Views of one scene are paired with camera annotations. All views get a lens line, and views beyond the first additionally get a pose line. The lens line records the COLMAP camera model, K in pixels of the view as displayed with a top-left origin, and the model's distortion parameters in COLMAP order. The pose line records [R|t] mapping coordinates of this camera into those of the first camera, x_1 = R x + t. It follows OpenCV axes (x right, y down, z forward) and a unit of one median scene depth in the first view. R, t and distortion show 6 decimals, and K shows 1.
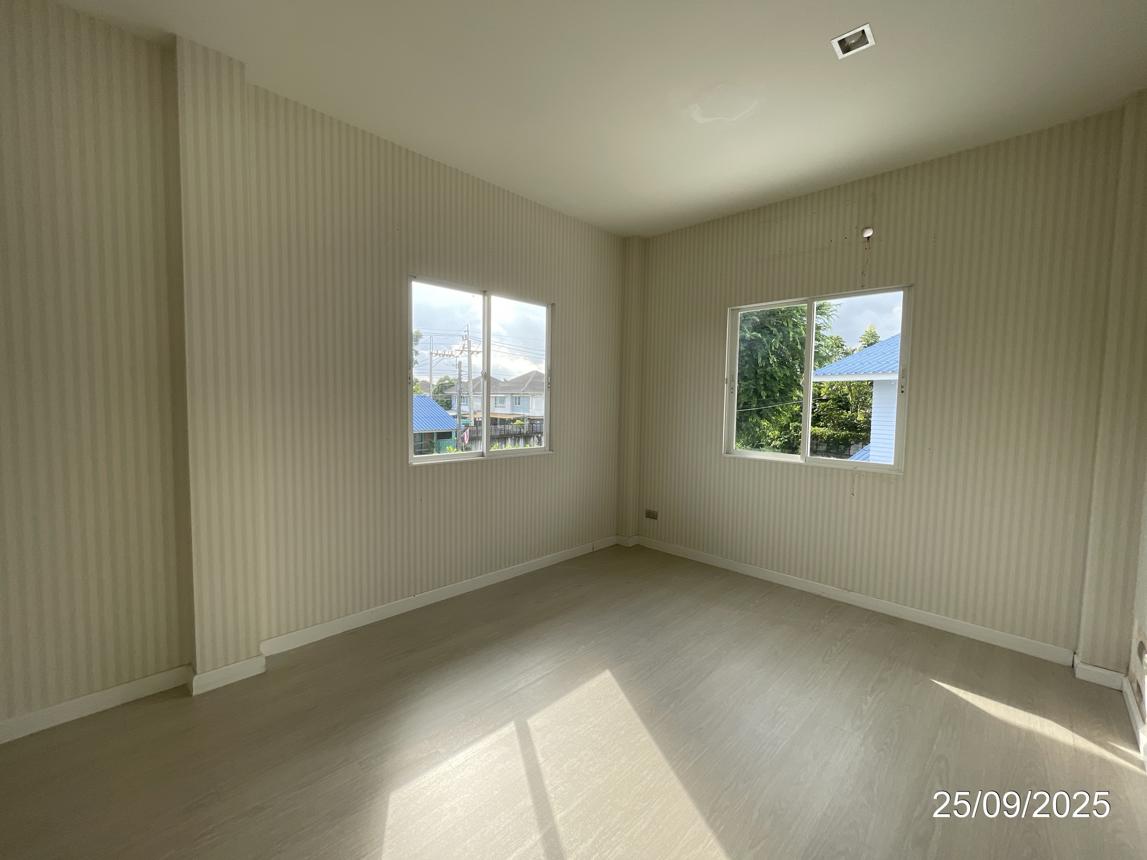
lens RADIAL K [[464.1, 0, 565.4], [0, 464.1, 426.7], [0, 0, 1]] dist [-0.002837, -0.000182]
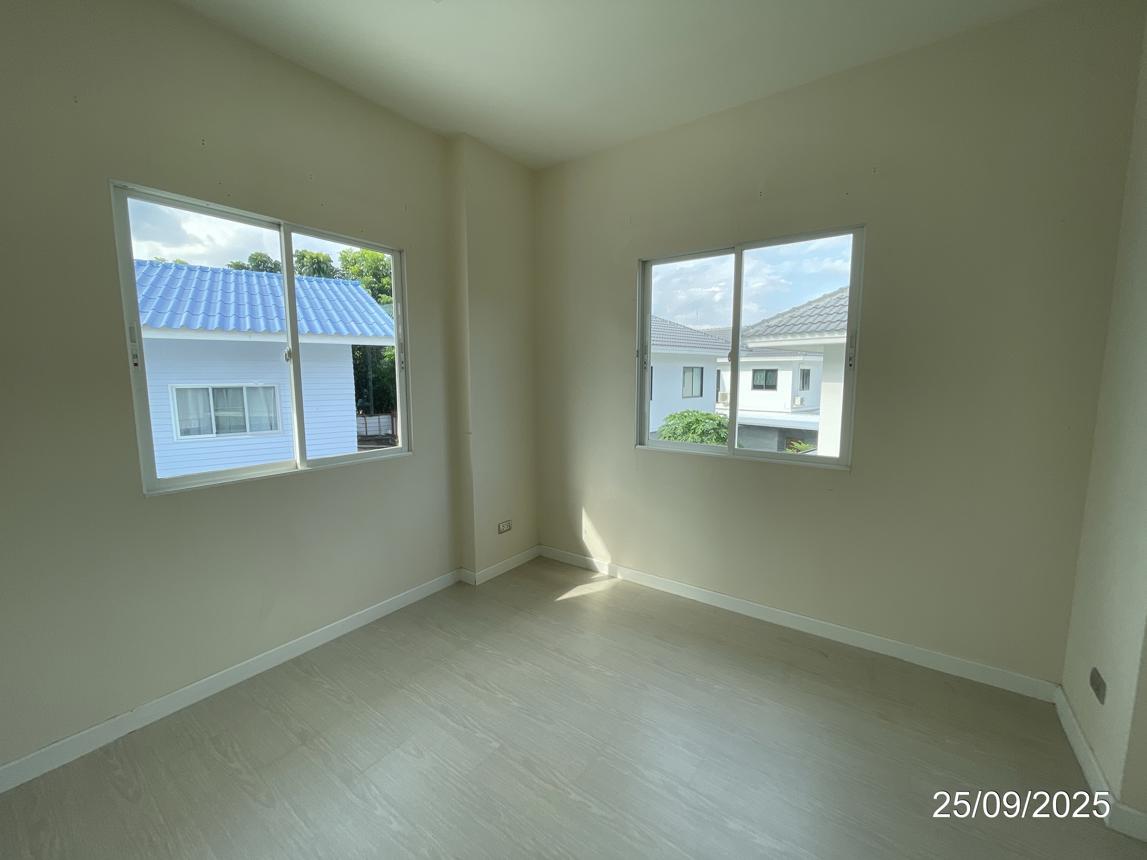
lens RADIAL K [[464.1, 0, 580.9], [0, 464.1, 433.8], [0, 0, 1]] dist [-0.002837, -0.000182]
pose [[0.994147, -0.025946, 0.104873, 0.199293], [0.019938, 0.998121, 0.057935, -0.017897], [-0.106179, -0.055505, 0.992797, 0.277246]]
